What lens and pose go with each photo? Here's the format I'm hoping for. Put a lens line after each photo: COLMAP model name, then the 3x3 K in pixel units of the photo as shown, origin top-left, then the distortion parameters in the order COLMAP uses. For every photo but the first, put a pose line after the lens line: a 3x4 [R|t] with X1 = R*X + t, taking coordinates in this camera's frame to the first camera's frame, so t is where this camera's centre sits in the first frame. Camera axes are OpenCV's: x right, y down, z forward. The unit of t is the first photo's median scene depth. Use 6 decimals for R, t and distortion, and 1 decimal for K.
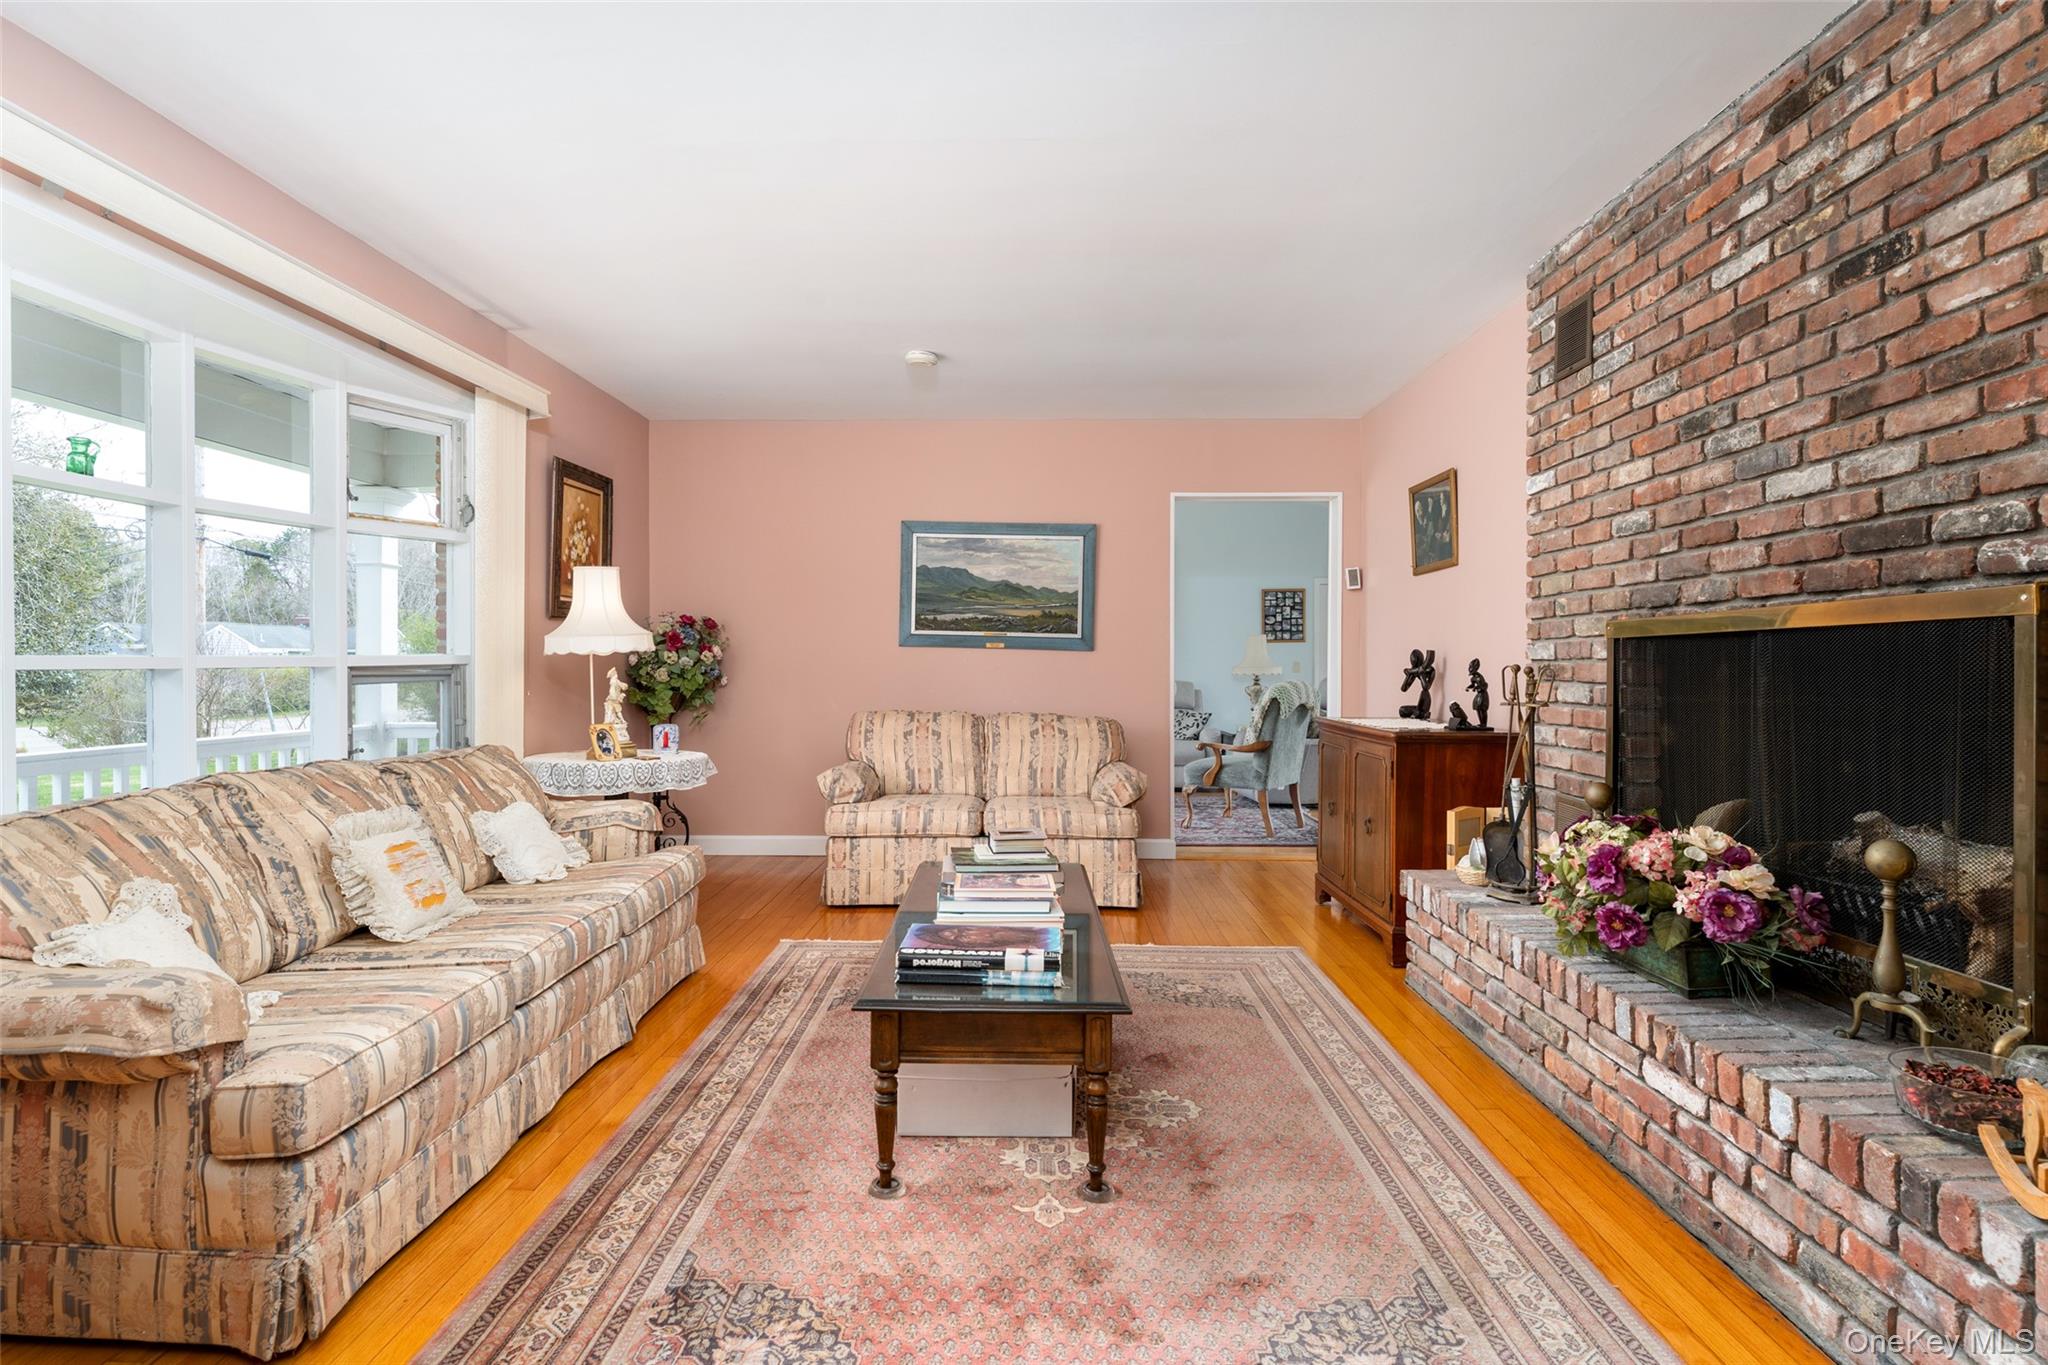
lens RADIAL K [[1047.9, 0, 1015.0], [0, 1047.9, 665.5], [0, 0, 1]] dist [-0.000566, 0.000477]
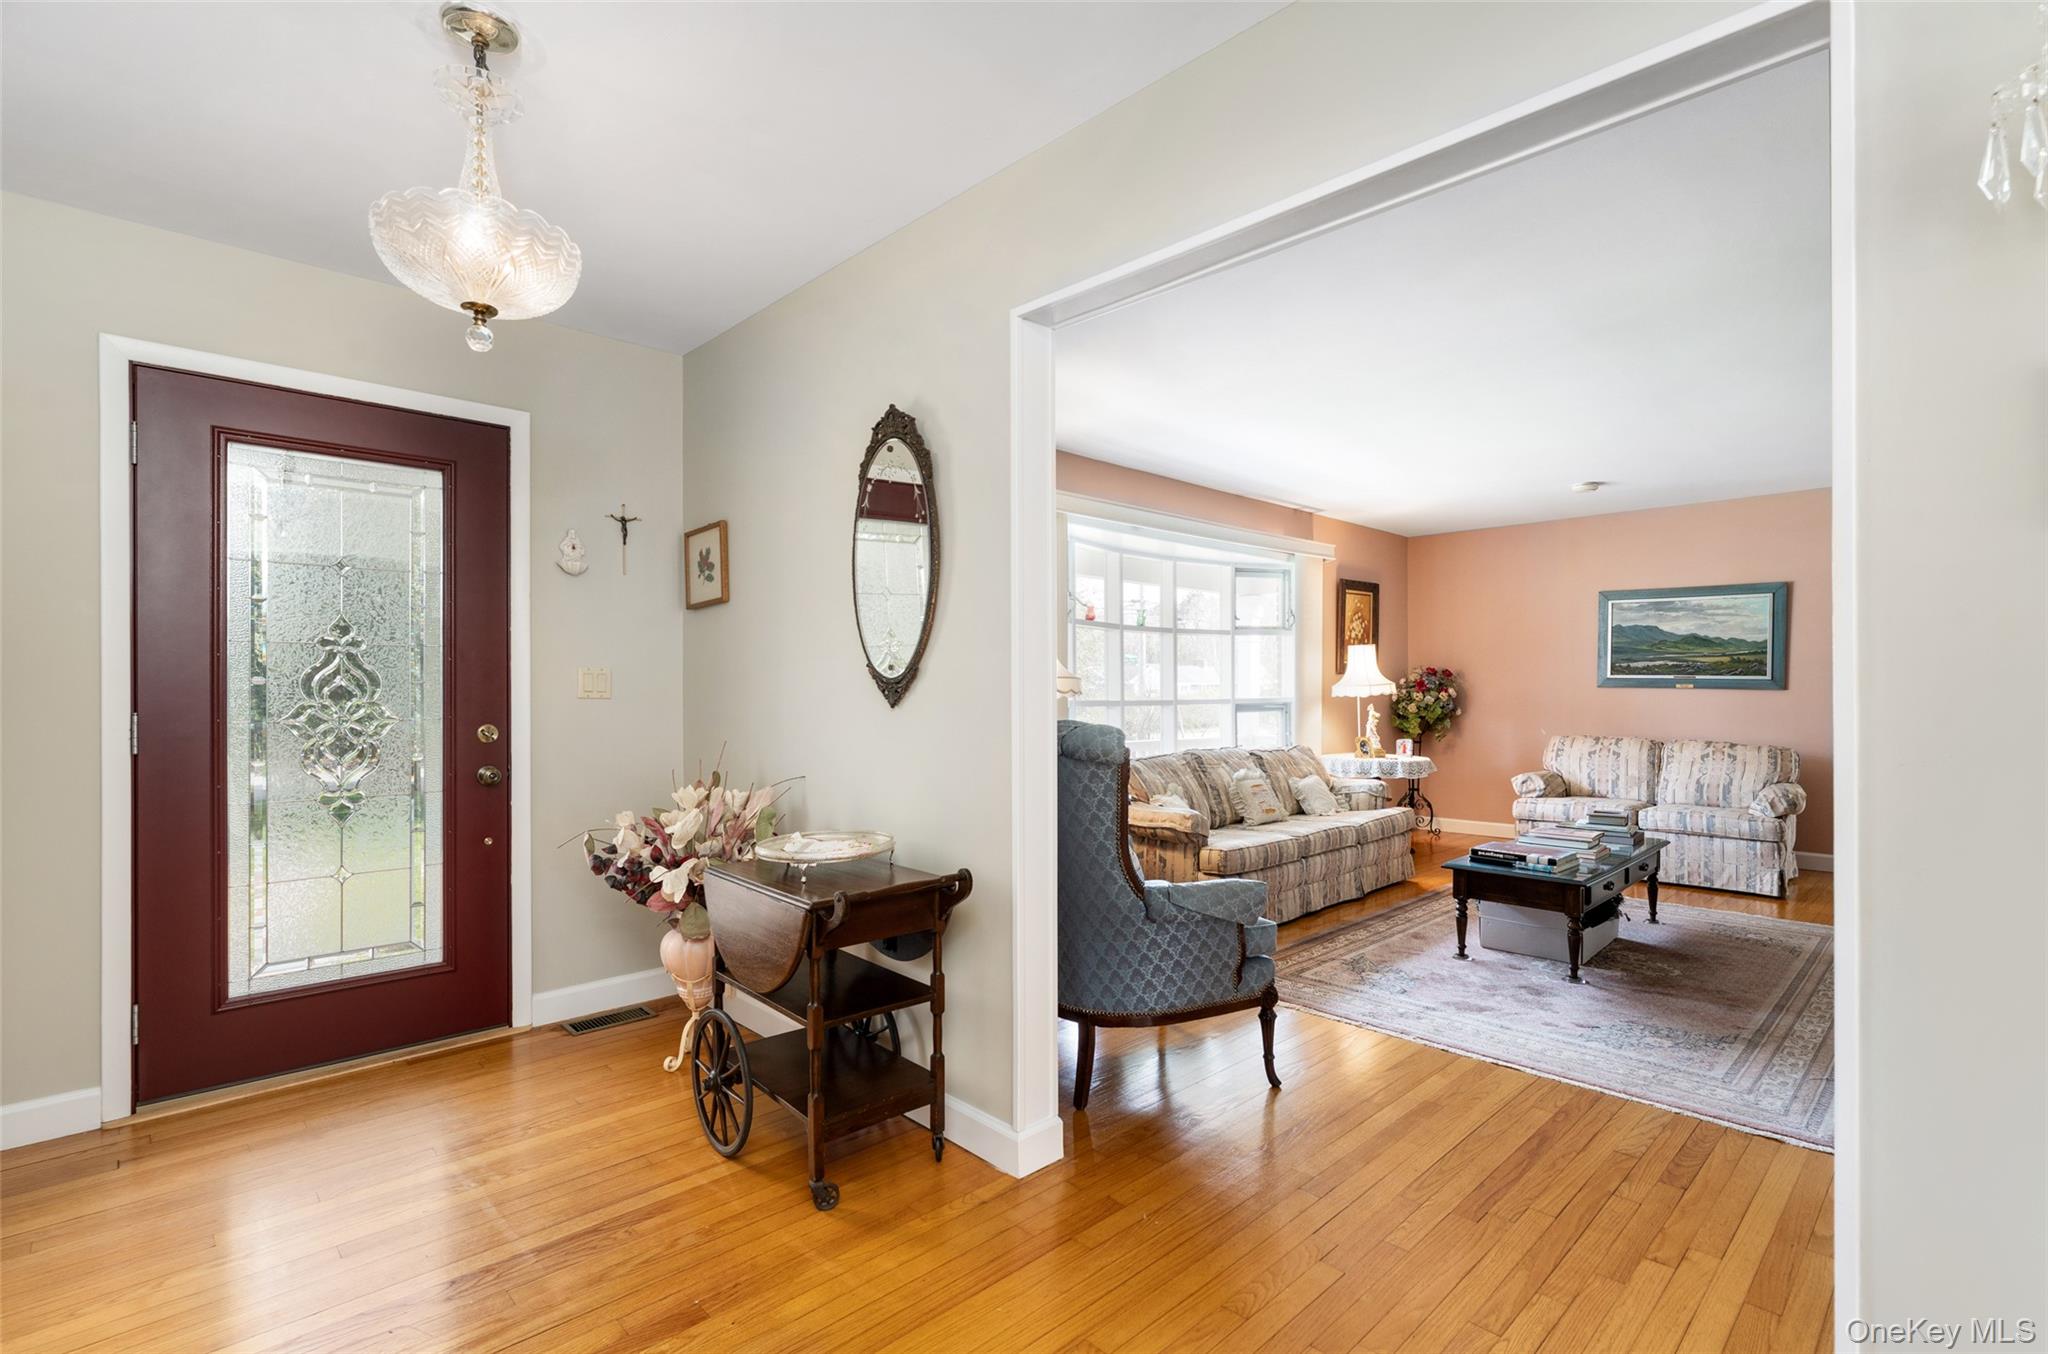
lens RADIAL K [[939.6, 0, 1020.0], [0, 939.6, 694.8], [0, 0, 1]] dist [-0.002231, -0.000521]
pose [[0.707532, -0.002192, -0.706678, 0.274148], [0.002300, 0.999997, -0.000799, -0.012832], [0.706678, -0.001060, 0.707534, -0.450861]]
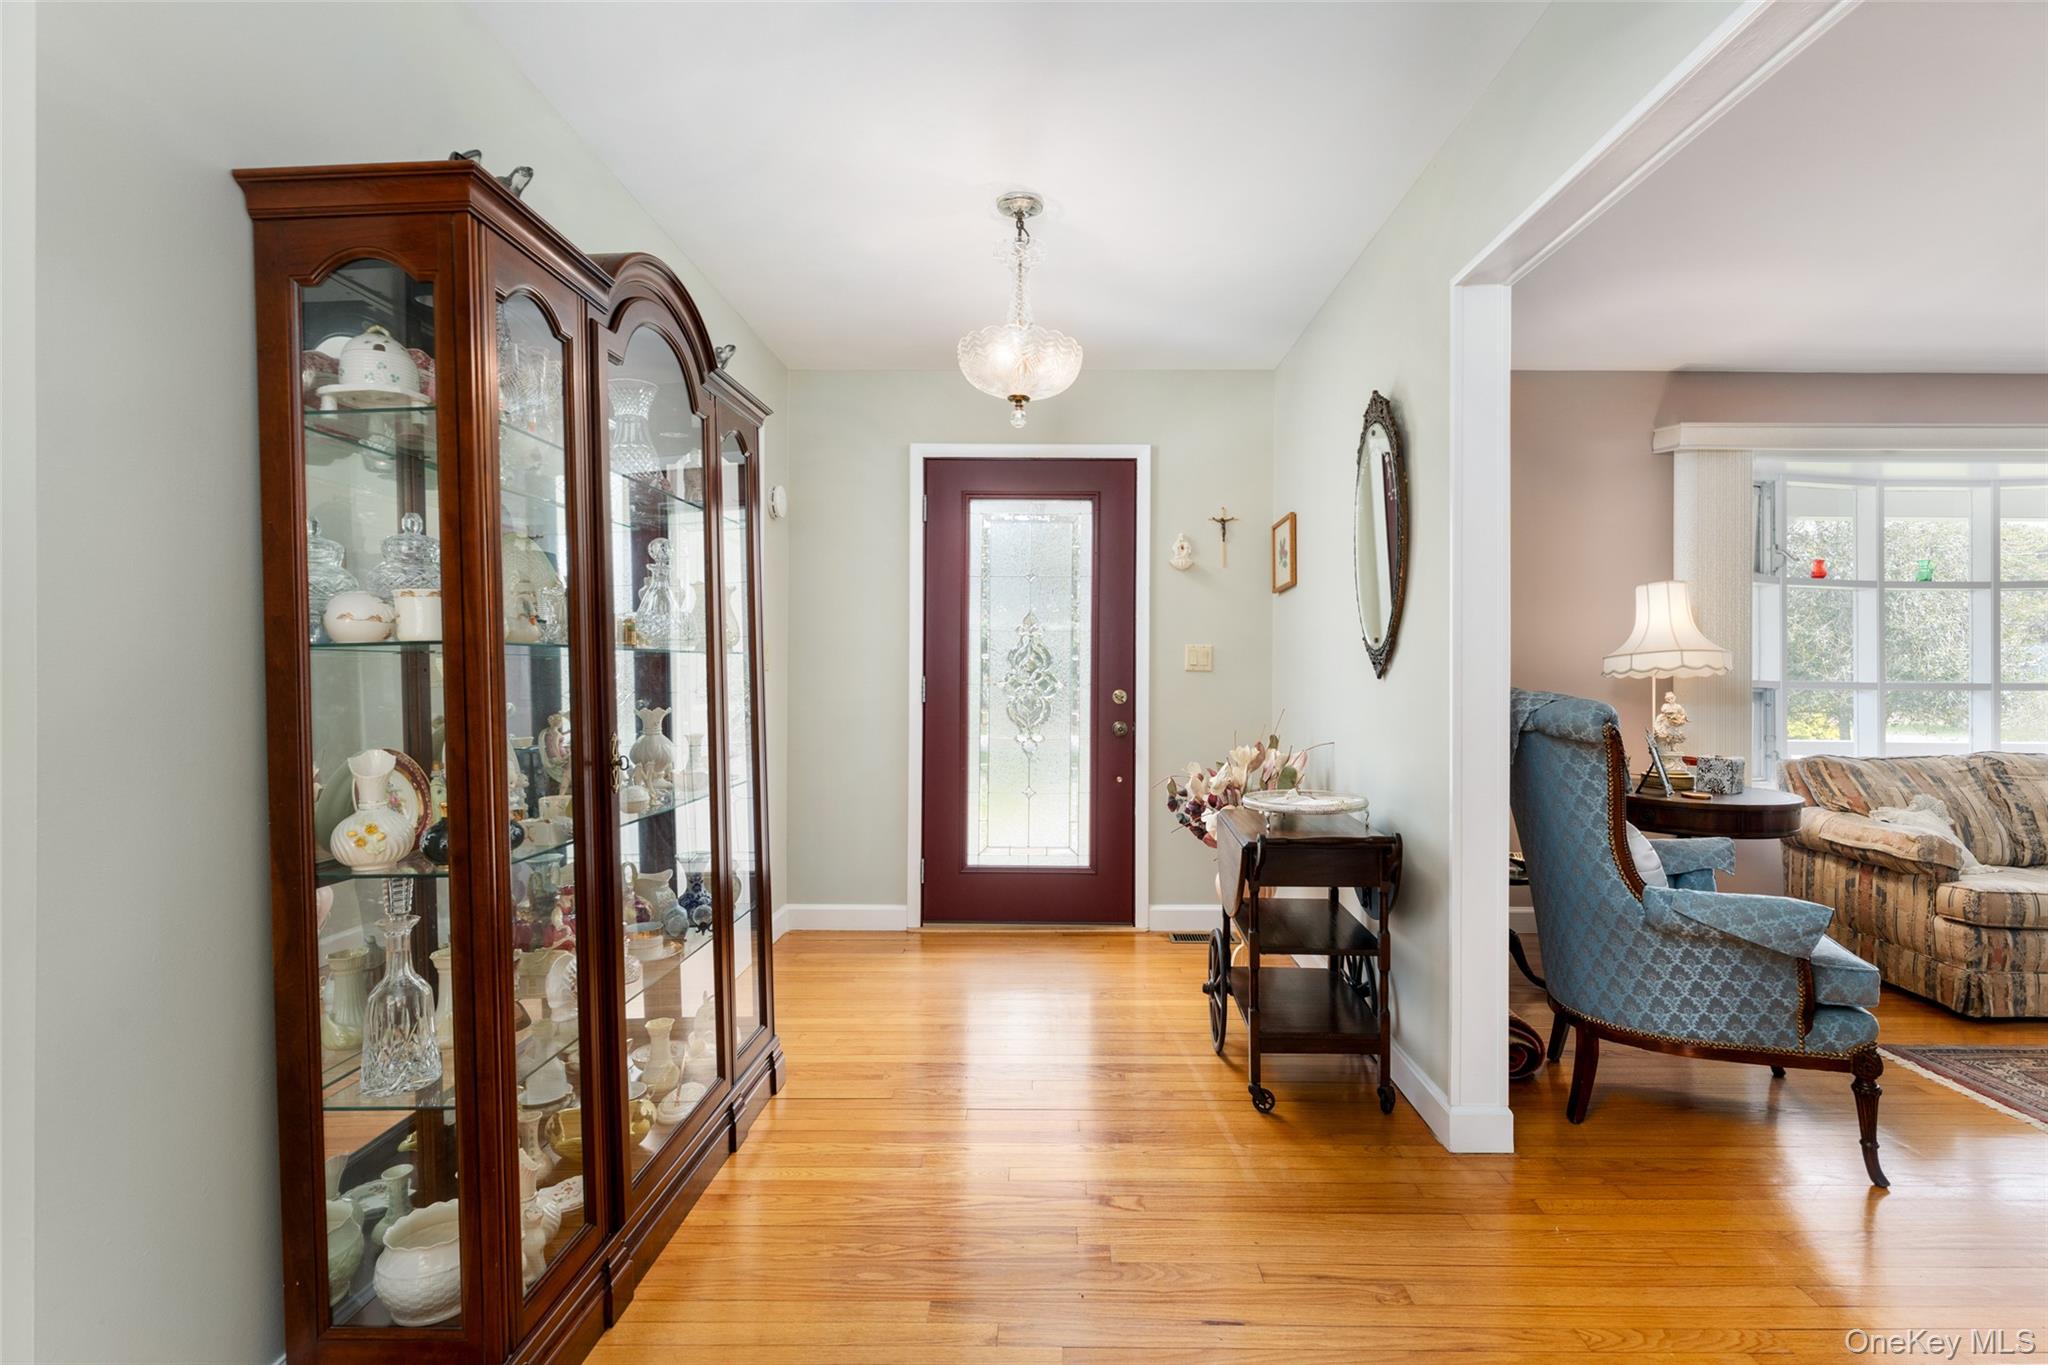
lens RADIAL K [[937.3, 0, 1028.2], [0, 937.3, 667.5], [0, 0, 1]] dist [0.000355, -0.008139]
pose [[0.010160, -0.006942, -0.999924, 0.412829], [-0.009025, 0.999935, -0.007034, -0.006324], [0.999908, 0.009096, 0.010097, -0.329128]]
